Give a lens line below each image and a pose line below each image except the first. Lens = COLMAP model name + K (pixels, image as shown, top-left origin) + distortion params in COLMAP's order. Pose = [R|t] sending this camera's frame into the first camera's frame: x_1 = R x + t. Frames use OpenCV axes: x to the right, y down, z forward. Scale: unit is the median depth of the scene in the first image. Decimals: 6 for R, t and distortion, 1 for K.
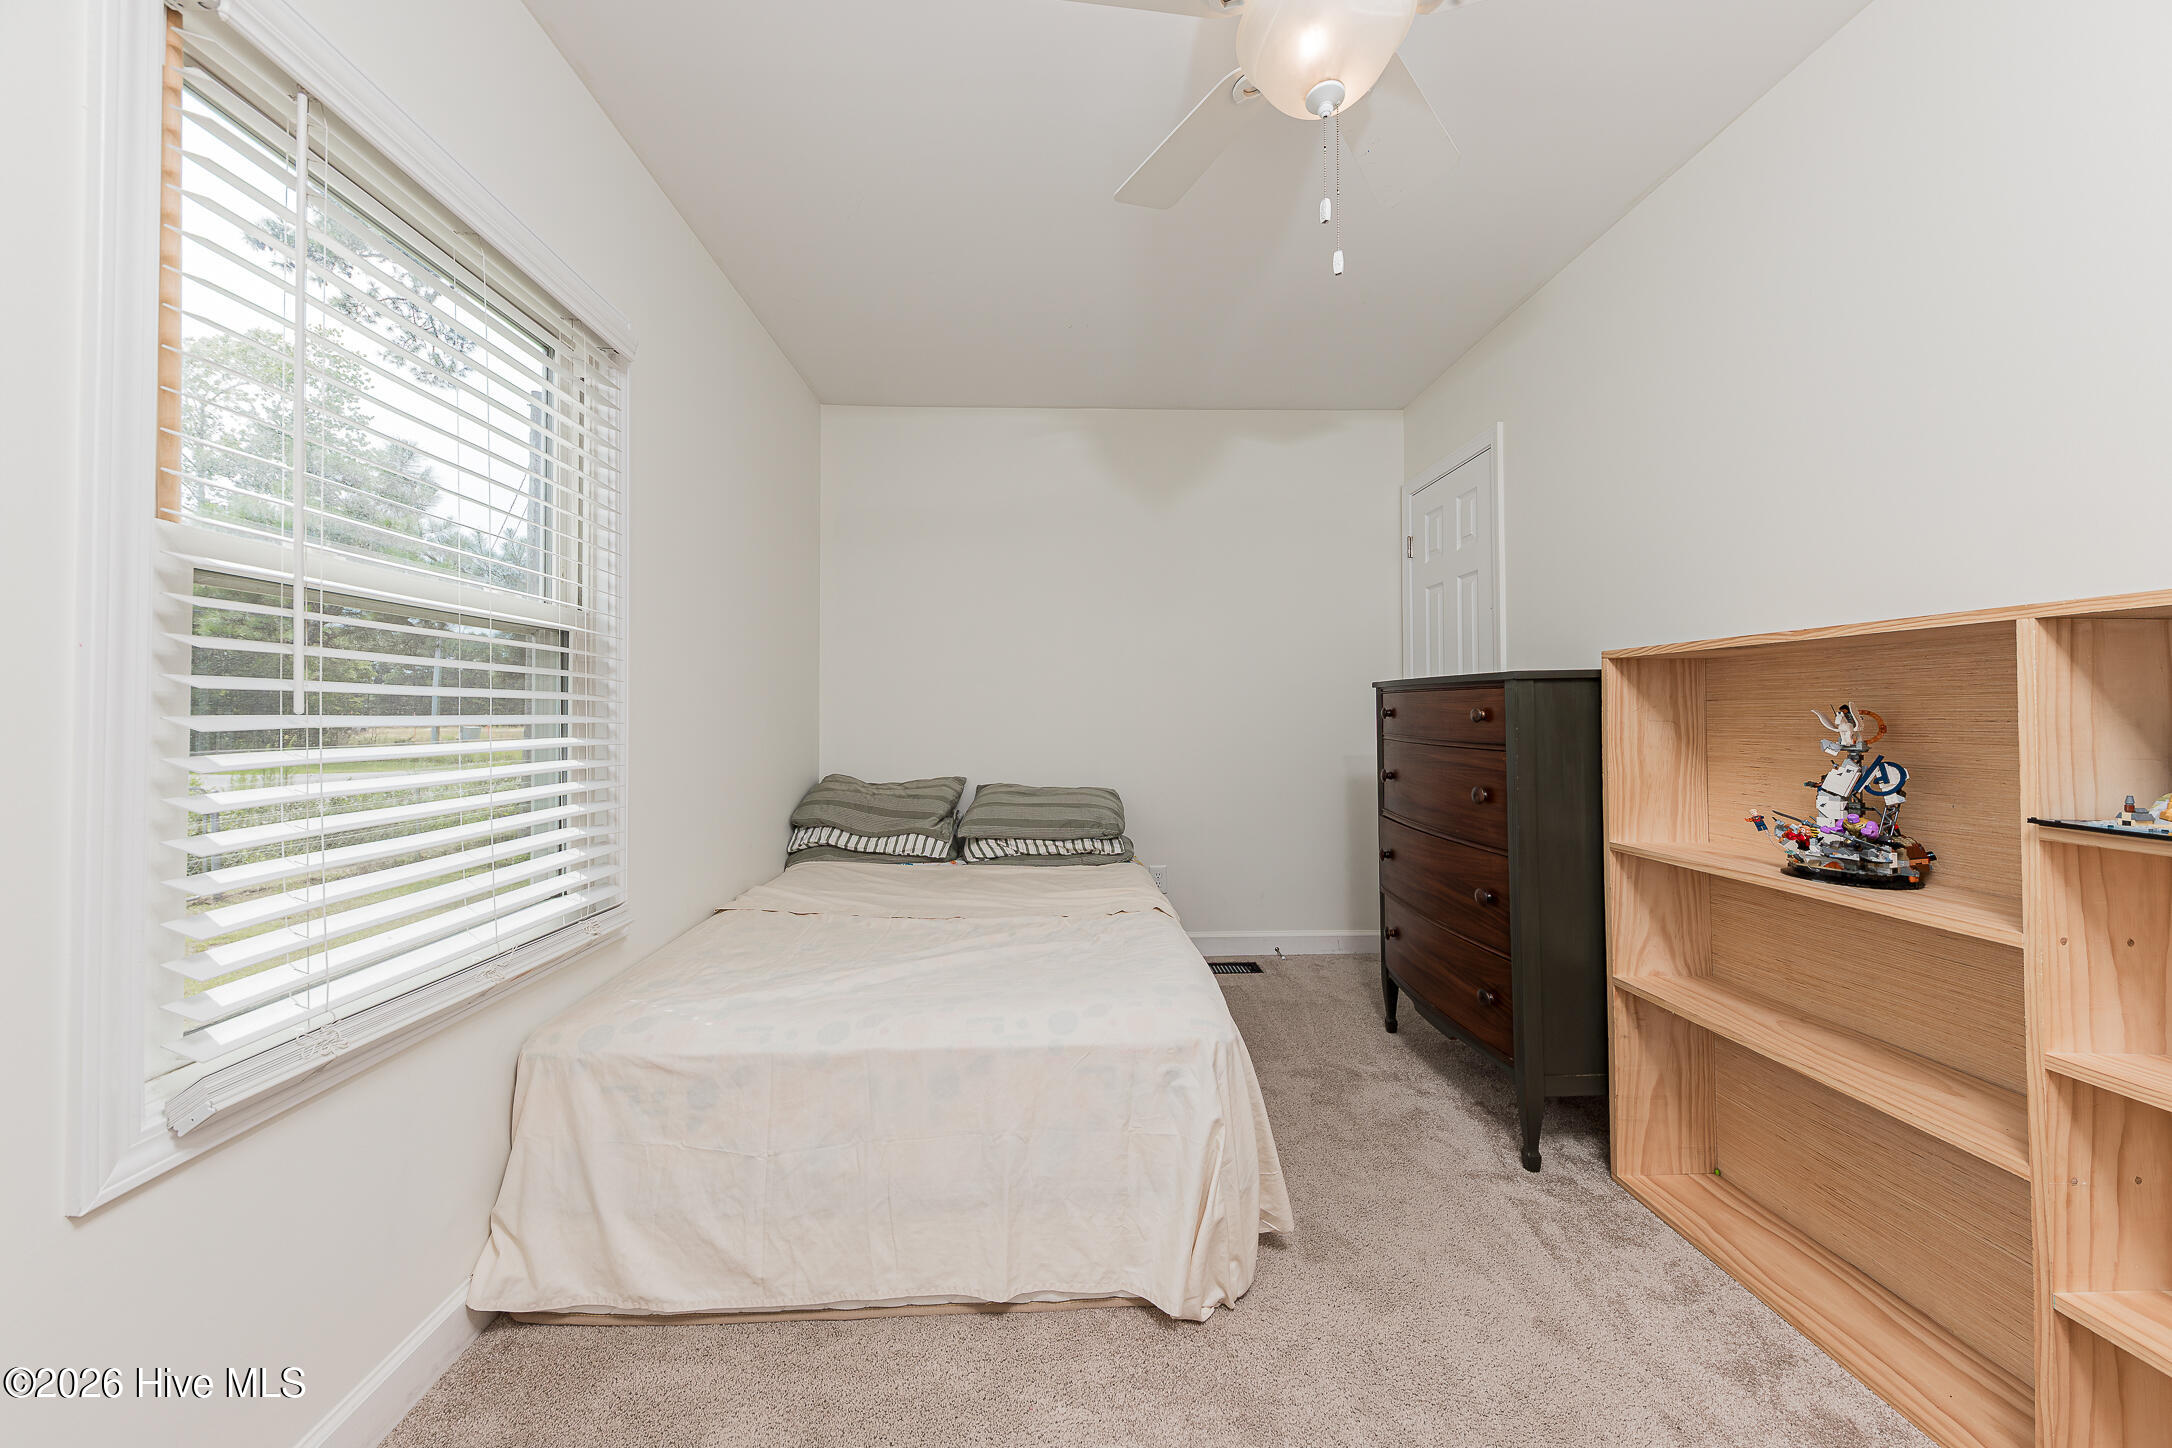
lens RADIAL K [[762.3, 0, 1127.4], [0, 762.3, 695.7], [0, 0, 1]] dist [0.001943, -0.000020]
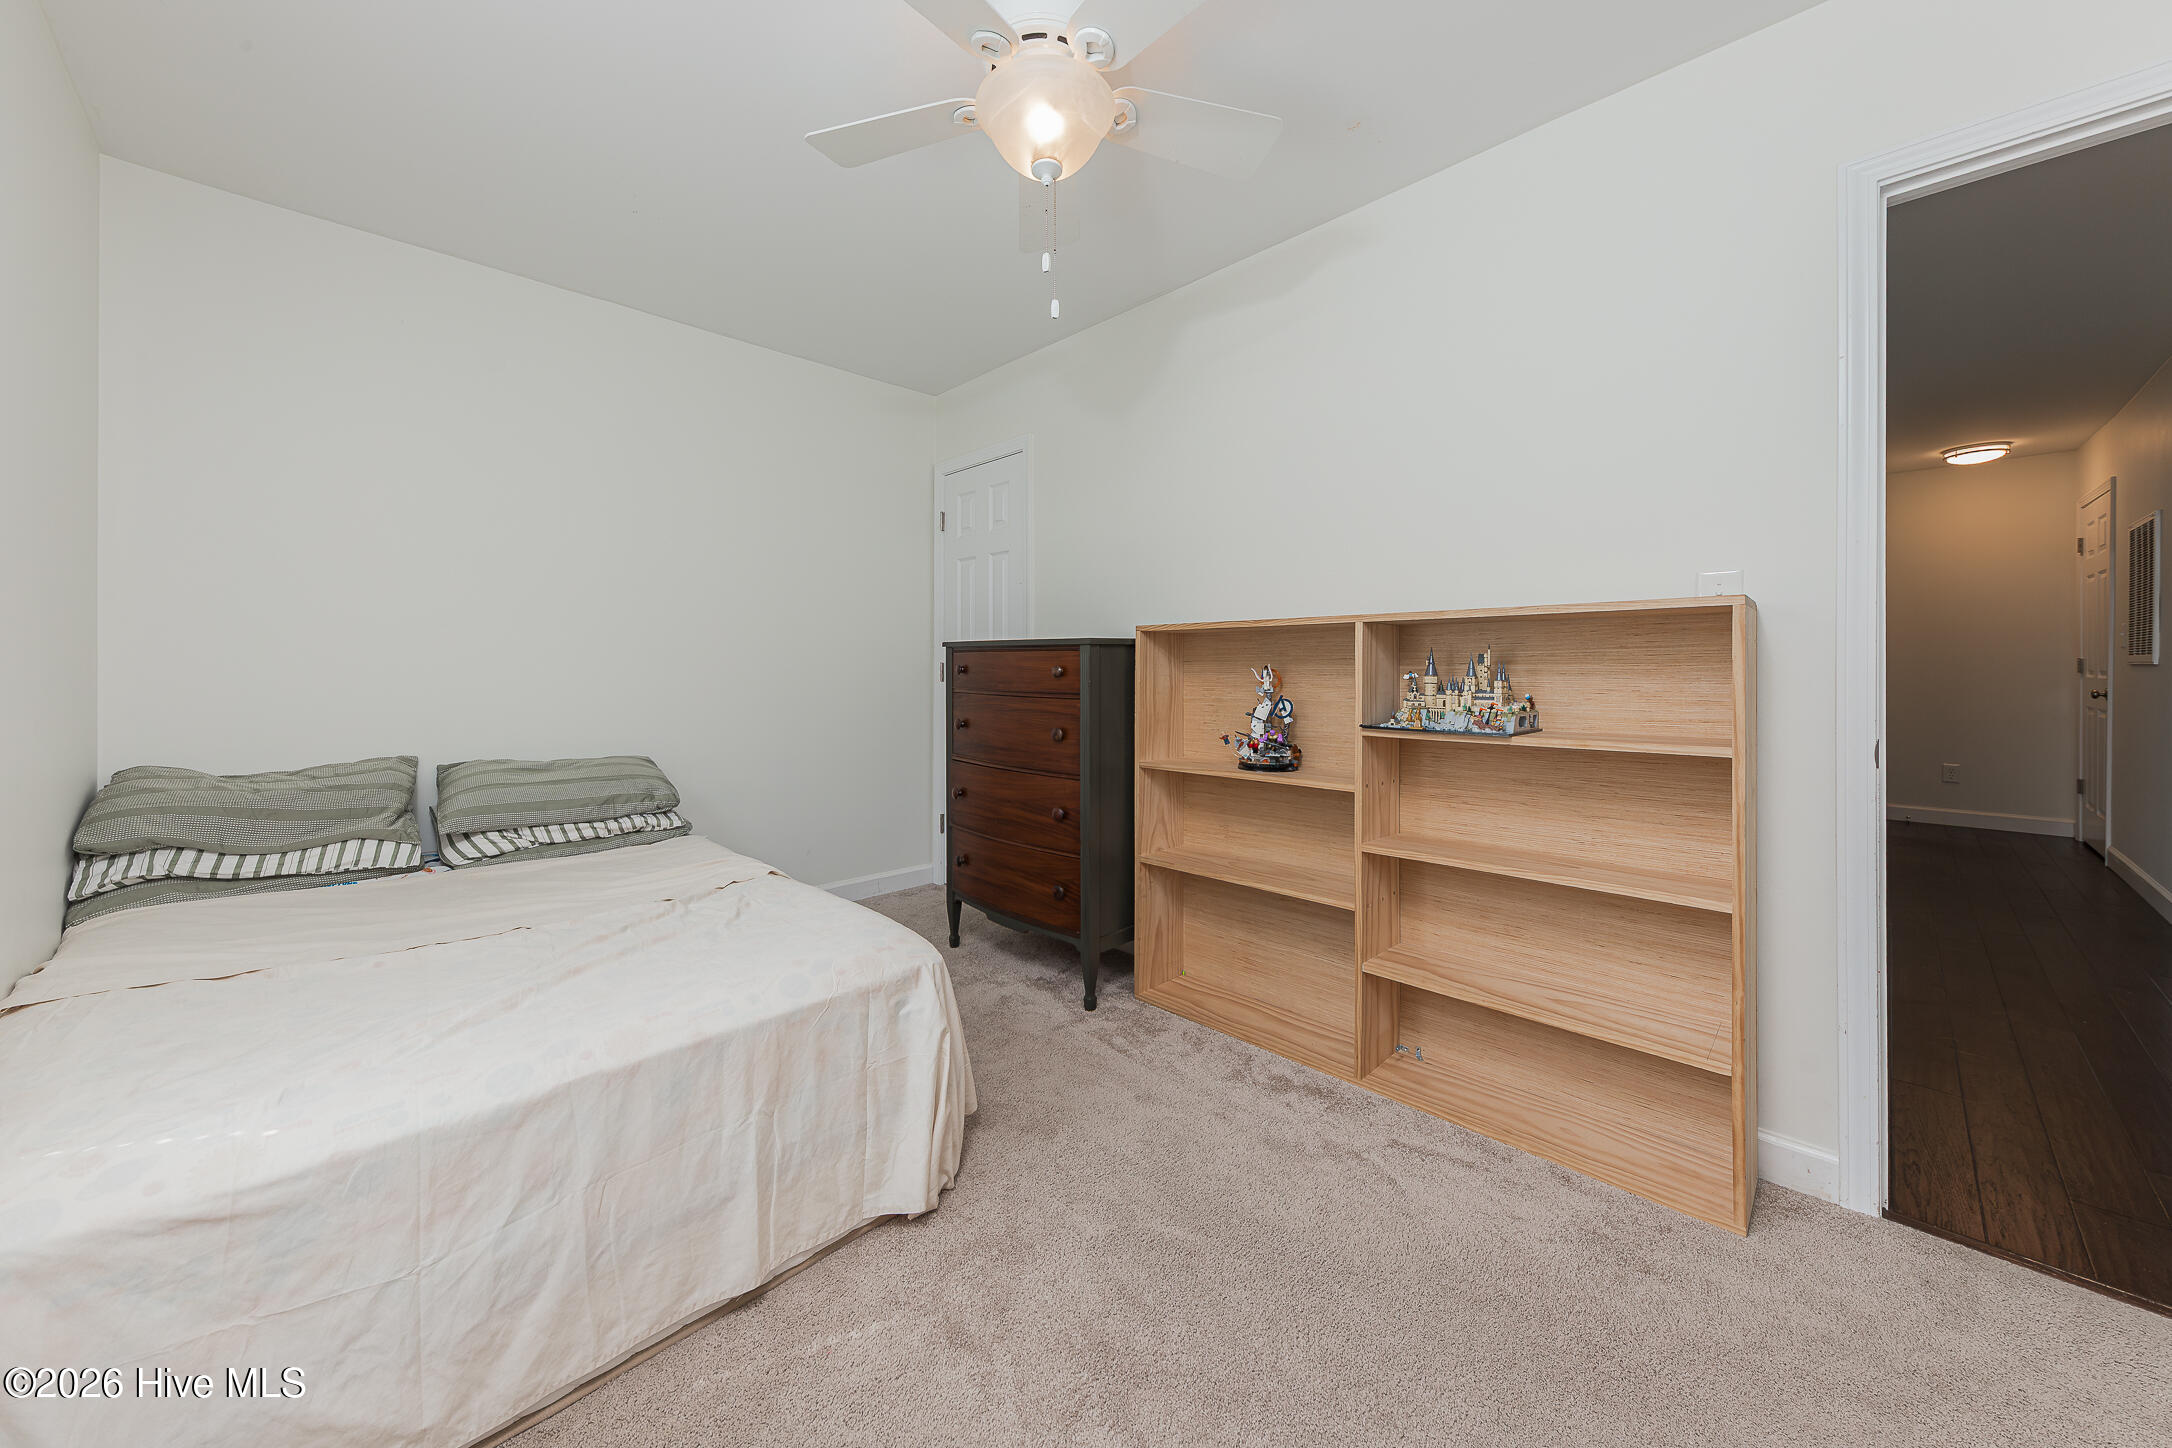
lens RADIAL K [[745.6, 0, 1128.1], [0, 745.6, 666.4], [0, 0, 1]] dist [-0.000498, -0.000301]
pose [[0.727918, 0.004445, 0.685650, -0.344612], [-0.017863, 0.999763, 0.012484, -0.001068], [-0.685432, -0.021335, 0.727824, 0.013966]]
